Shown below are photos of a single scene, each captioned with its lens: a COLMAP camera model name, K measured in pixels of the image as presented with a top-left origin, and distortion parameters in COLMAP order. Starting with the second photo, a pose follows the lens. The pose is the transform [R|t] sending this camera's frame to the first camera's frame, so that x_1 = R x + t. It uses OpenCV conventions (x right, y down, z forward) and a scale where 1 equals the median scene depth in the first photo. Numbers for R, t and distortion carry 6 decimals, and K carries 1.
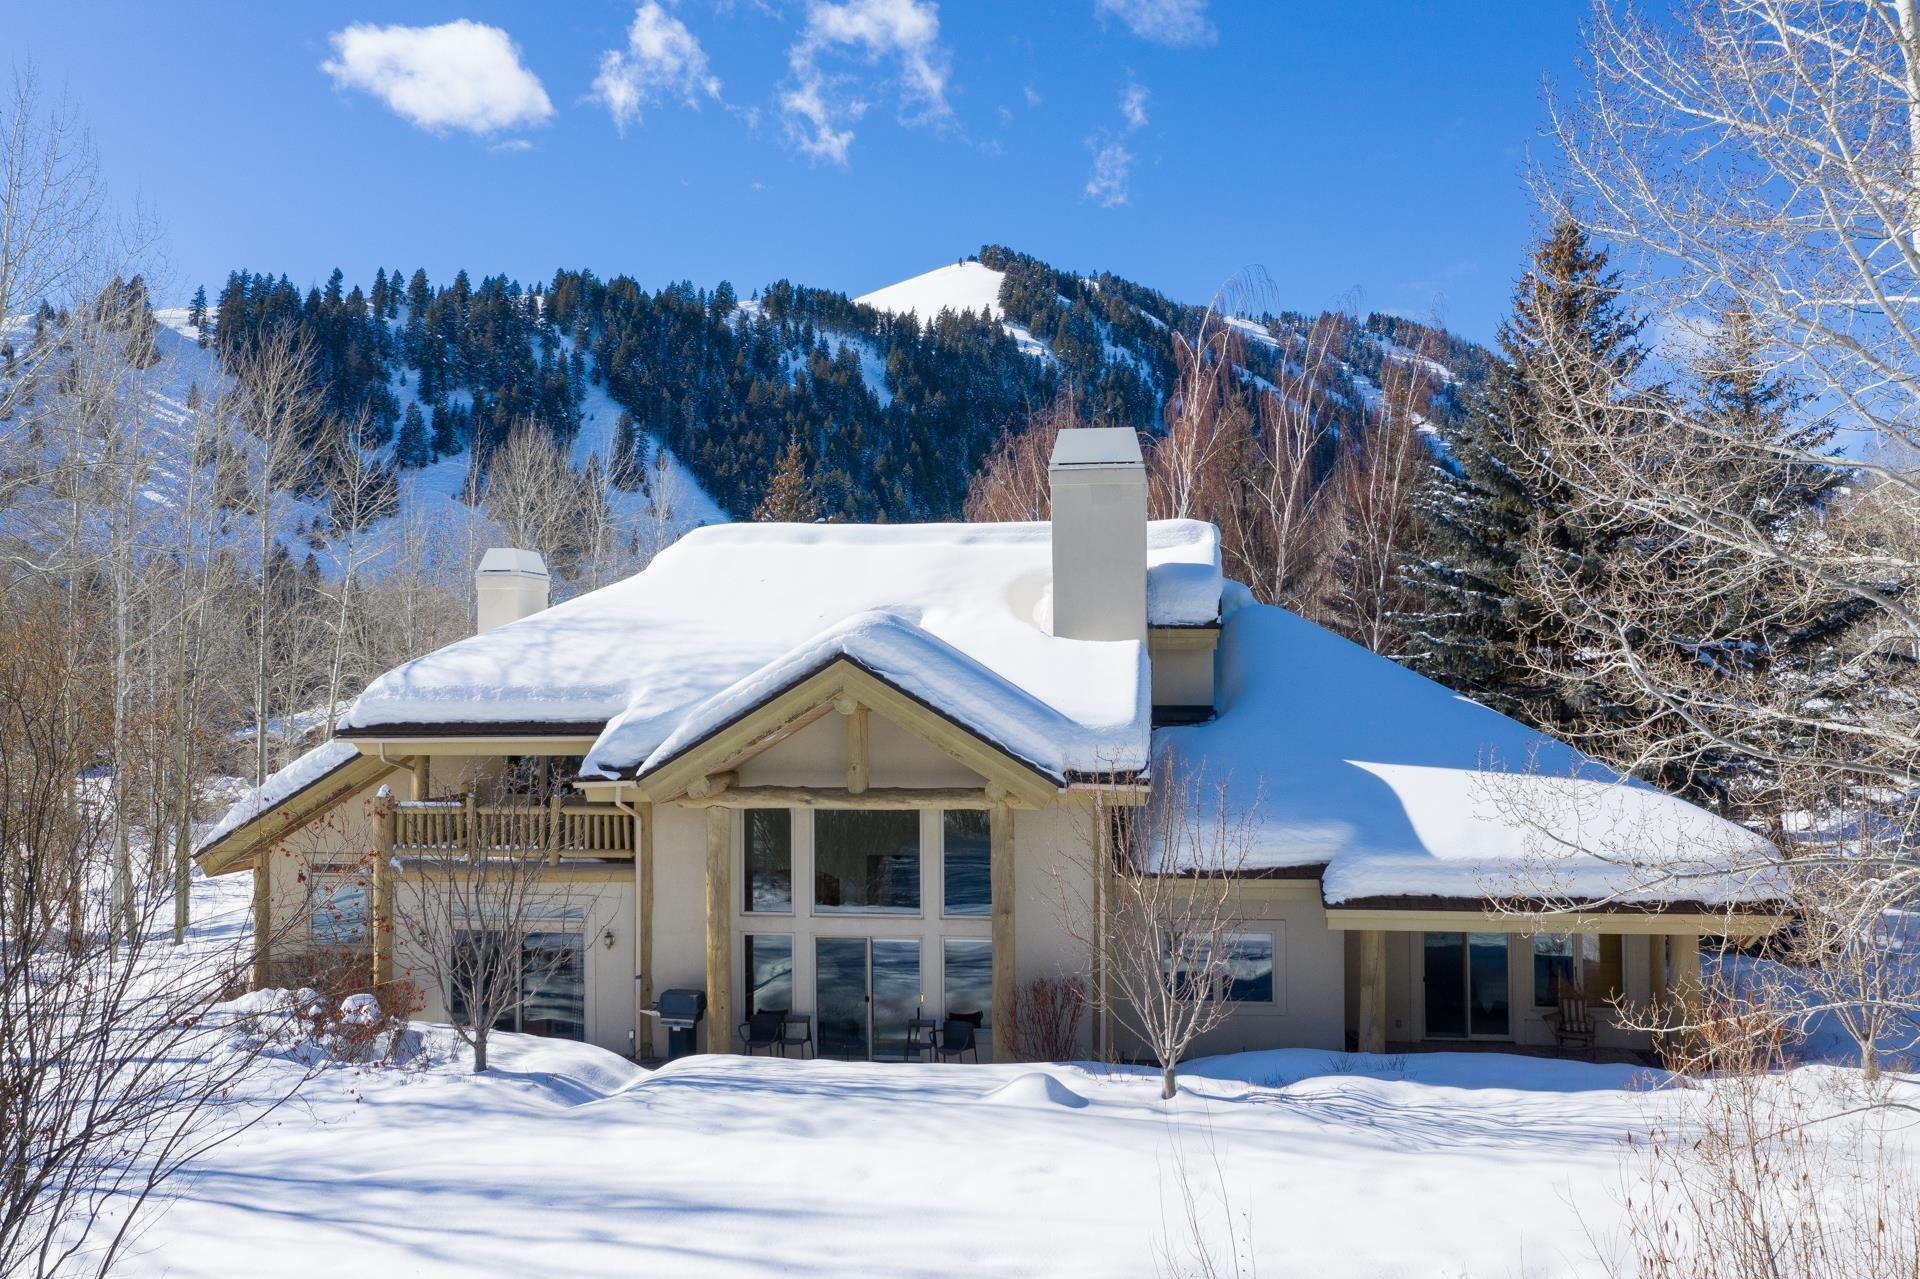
lens RADIAL K [[1543.9, 0, 960.6], [0, 1543.9, 632.7], [0, 0, 1]] dist [-0.028708, 0.017958]
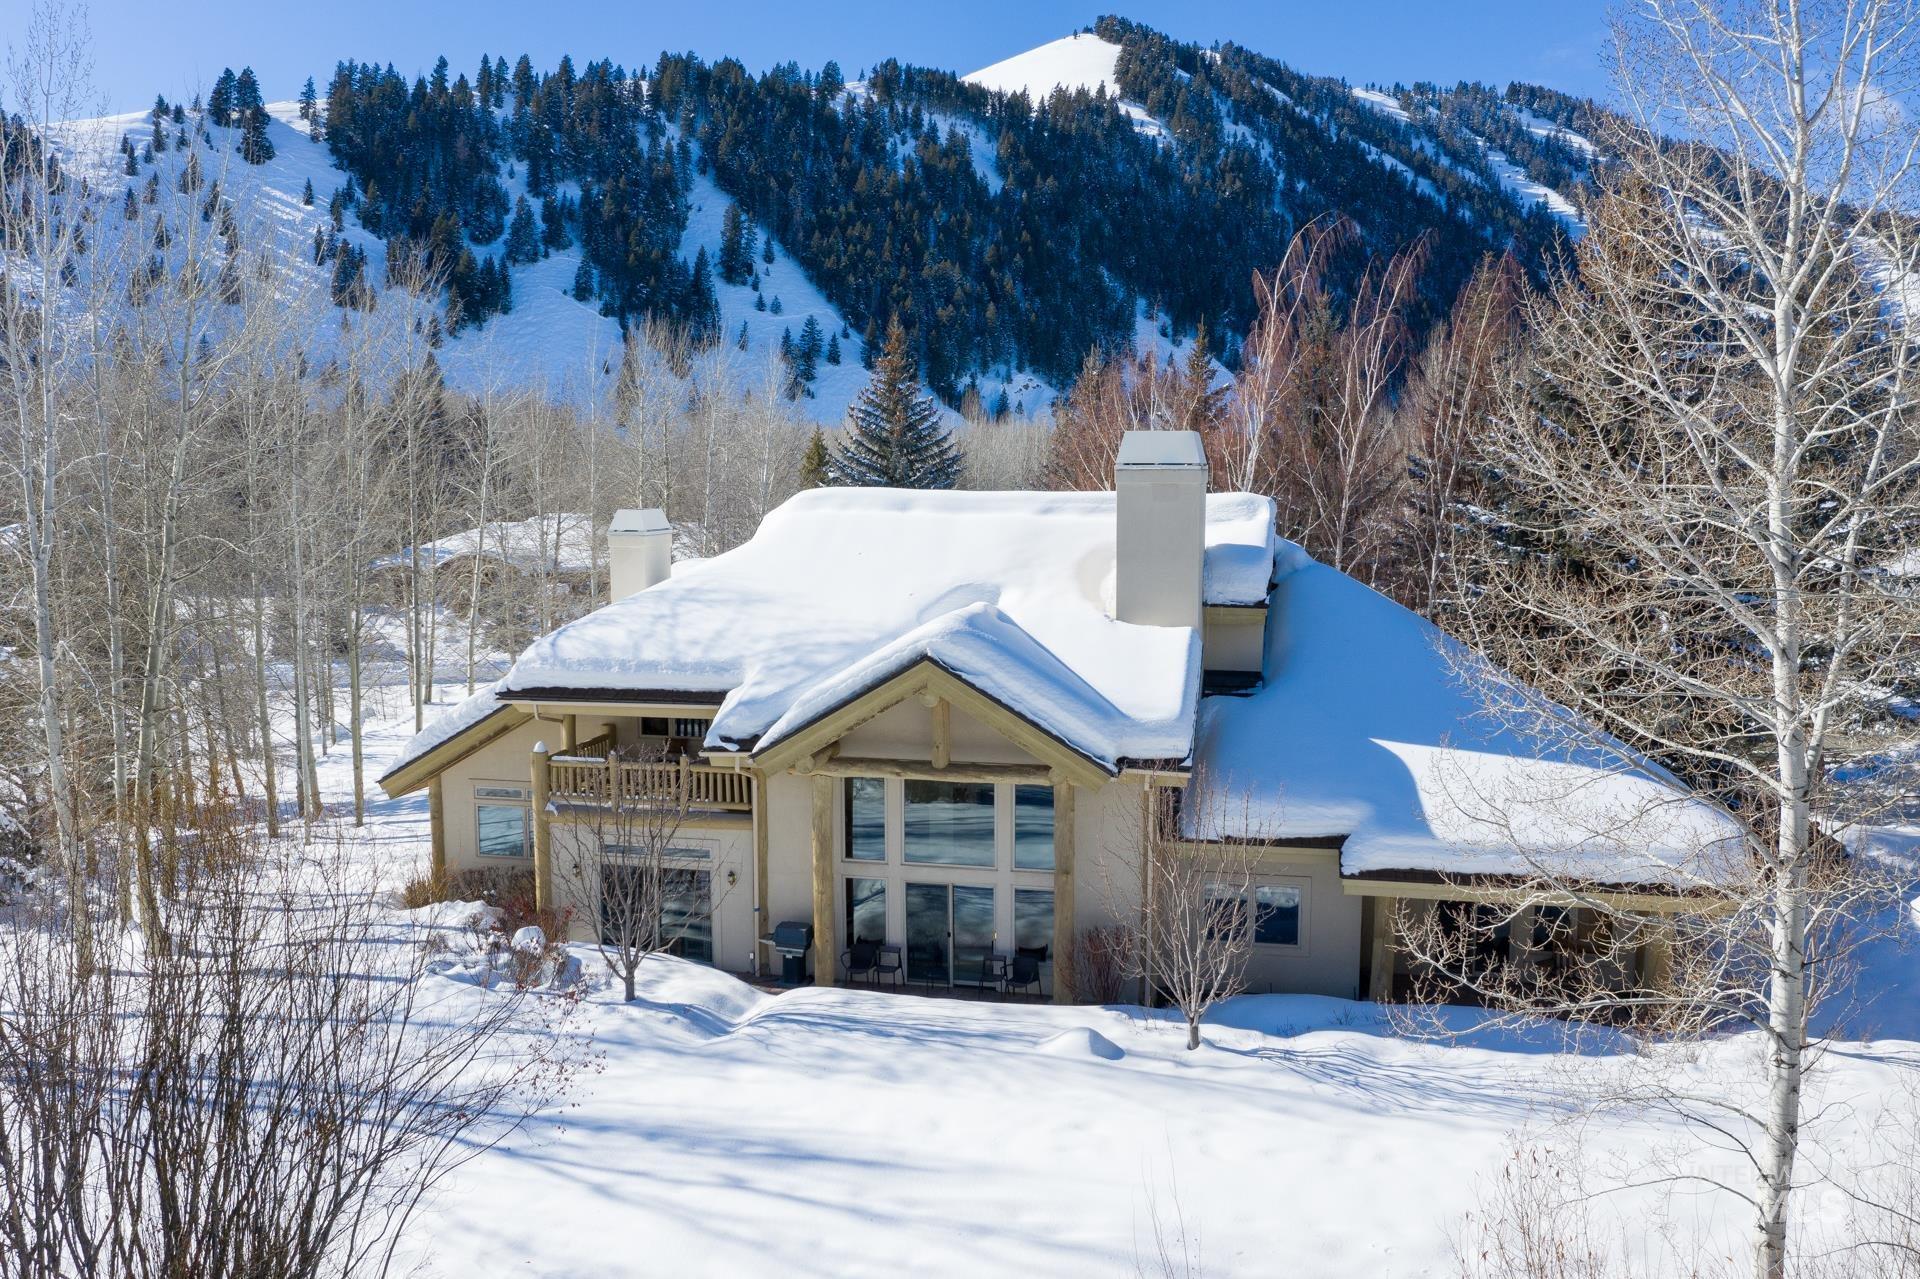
lens RADIAL K [[1543.9, 0, 957.4], [0, 1543.9, 647.4], [0, 0, 1]] dist [-0.028708, 0.017958]
pose [[0.997308, 0.012920, -0.072181, 0.025220], [-0.002140, 0.989065, 0.147468, -0.137546], [0.073297, -0.146916, 0.986429, -0.117406]]
